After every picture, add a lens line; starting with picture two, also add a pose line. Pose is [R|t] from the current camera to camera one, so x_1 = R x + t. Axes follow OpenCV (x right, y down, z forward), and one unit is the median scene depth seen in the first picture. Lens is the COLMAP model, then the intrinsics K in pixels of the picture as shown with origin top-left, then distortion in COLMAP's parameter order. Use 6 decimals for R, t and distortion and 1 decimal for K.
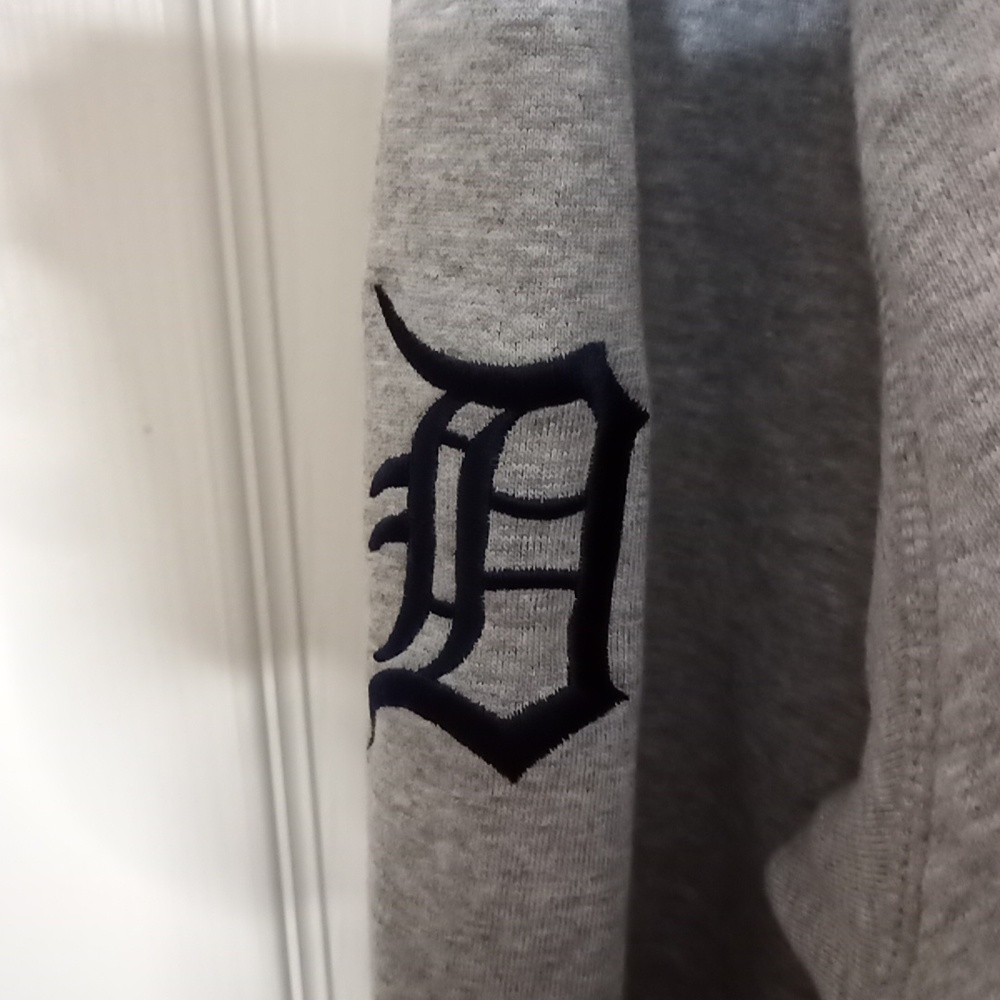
lens RADIAL K [[1226.5, 0, 500.0], [0, 1226.5, 500.0], [0, 0, 1]] dist [-0.006229, 0.007616]
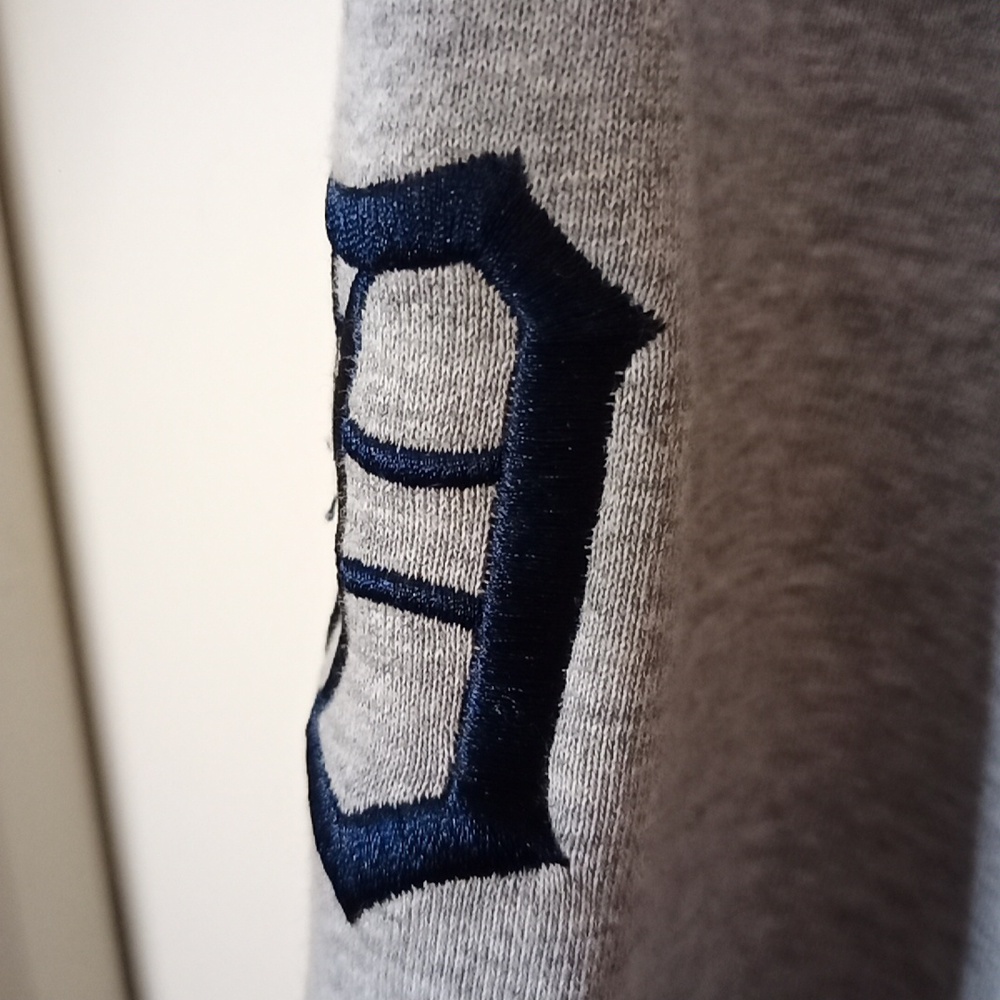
lens RADIAL K [[1226.5, 0, 500.0], [0, 1226.5, 500.0], [0, 0, 1]] dist [-0.006229, 0.007616]
pose [[0.750517, 0.191178, -0.632594, 0.404965], [-0.192209, 0.979007, 0.067829, -0.021809], [0.632281, 0.070683, 0.771508, 0.591119]]
